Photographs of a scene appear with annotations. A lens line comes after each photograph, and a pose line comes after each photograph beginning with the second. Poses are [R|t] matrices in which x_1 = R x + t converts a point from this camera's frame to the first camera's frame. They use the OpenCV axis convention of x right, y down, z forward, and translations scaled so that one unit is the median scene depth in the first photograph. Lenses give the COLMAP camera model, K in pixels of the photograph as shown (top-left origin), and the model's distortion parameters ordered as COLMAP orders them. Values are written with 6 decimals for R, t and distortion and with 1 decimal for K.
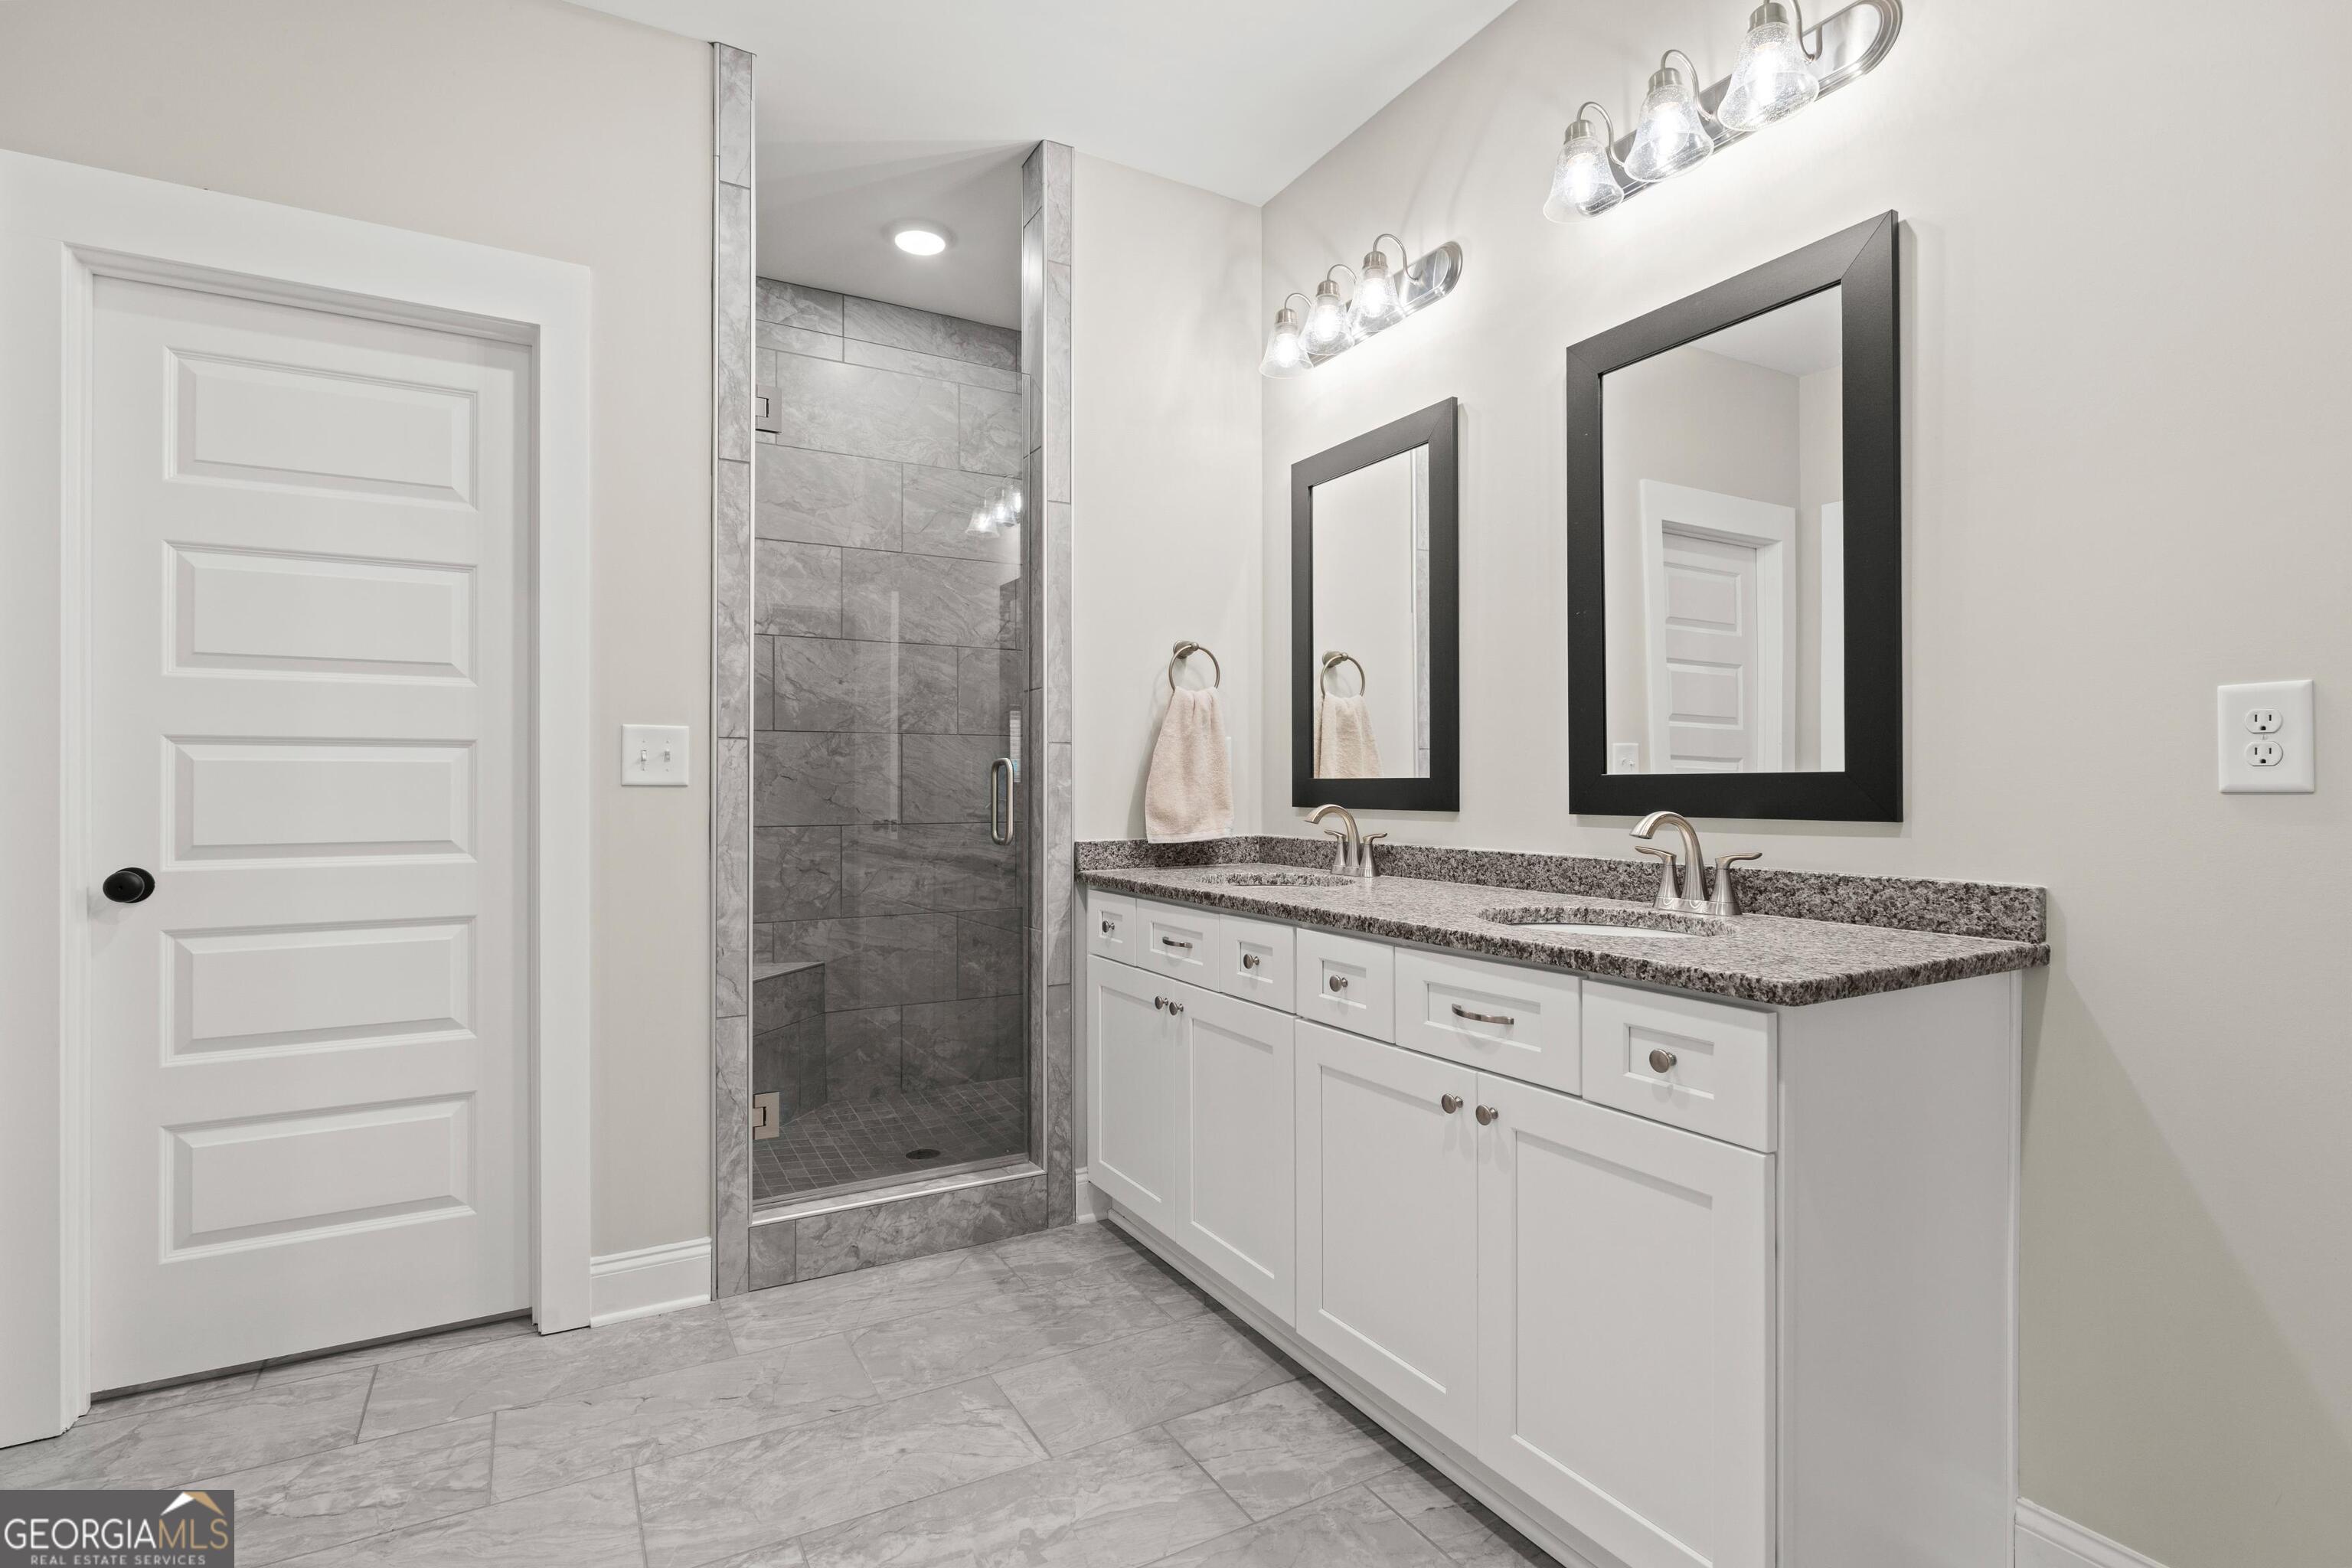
lens RADIAL K [[1127.3, 0, 1181.3], [0, 1127.3, 778.5], [0, 0, 1]] dist [-0.009734, 0.000465]
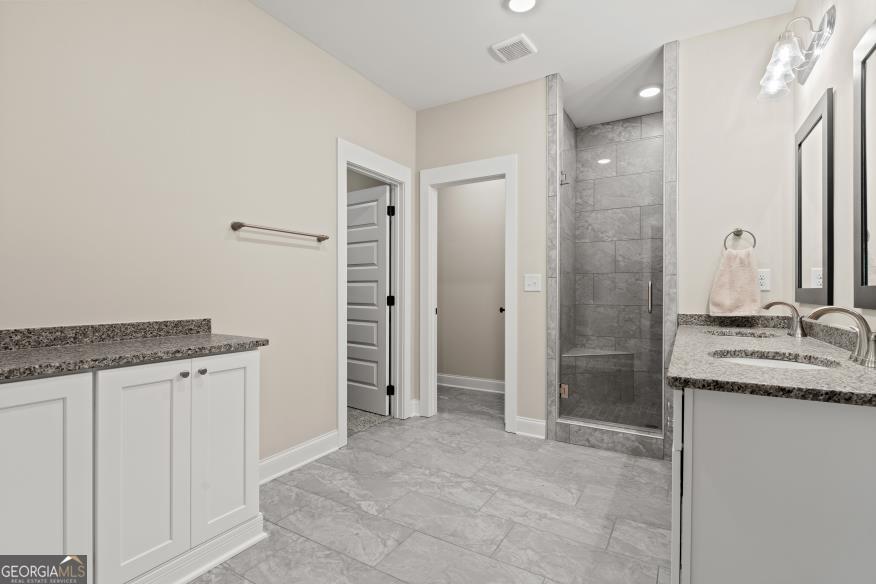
lens RADIAL K [[419.9, 0, 441.5], [0, 419.9, 292.4], [0, 0, 1]] dist [-0.009734, 0.000465]
pose [[0.488494, 0.002843, -0.872563, 0.523357], [0.004508, 0.999973, 0.005782, 0.000386], [0.872556, -0.006758, 0.488468, 0.079810]]
